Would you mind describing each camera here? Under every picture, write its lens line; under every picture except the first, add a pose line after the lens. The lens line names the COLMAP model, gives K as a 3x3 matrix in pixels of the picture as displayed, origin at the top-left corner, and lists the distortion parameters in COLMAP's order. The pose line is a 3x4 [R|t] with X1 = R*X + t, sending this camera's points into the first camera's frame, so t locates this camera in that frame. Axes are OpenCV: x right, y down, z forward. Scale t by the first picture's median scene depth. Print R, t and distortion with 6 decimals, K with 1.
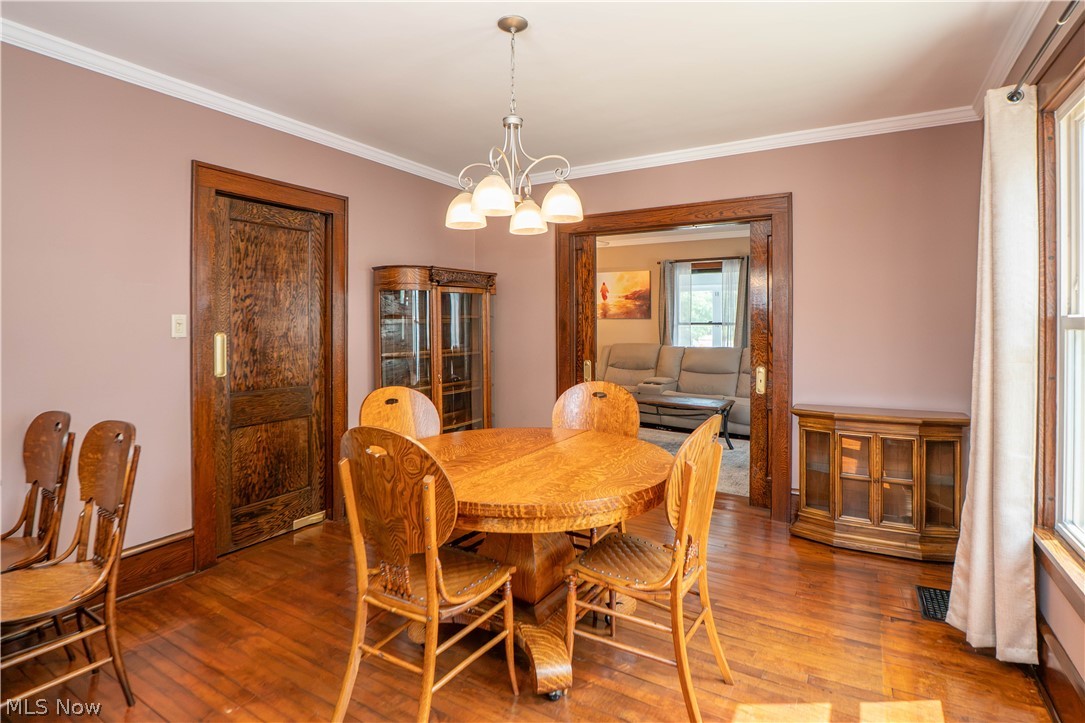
lens RADIAL K [[565.4, 0, 543.6], [0, 565.4, 321.4], [0, 0, 1]] dist [-0.001190, 0.000180]
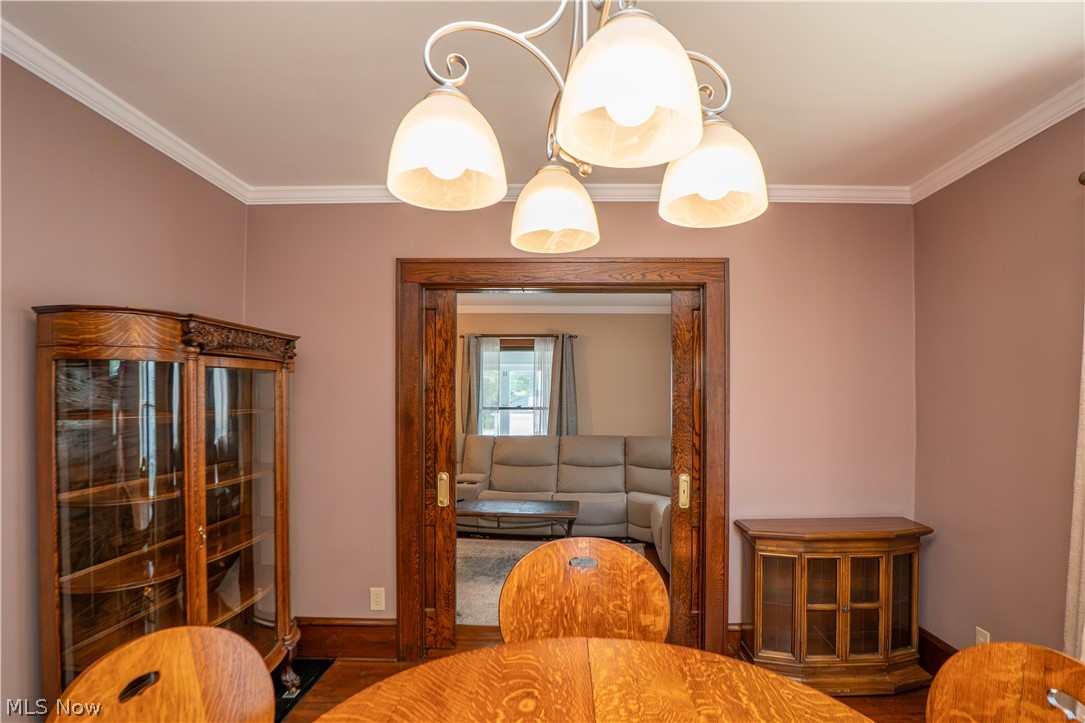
lens RADIAL K [[553.1, 0, 566.0], [0, 553.1, 389.6], [0, 0, 1]] dist [-0.029190, 0.000251]
pose [[0.864039, 0.012050, 0.503281, -0.127743], [-0.005723, 0.999884, -0.014115, -0.022026], [-0.503393, 0.009316, 0.864007, 0.349351]]
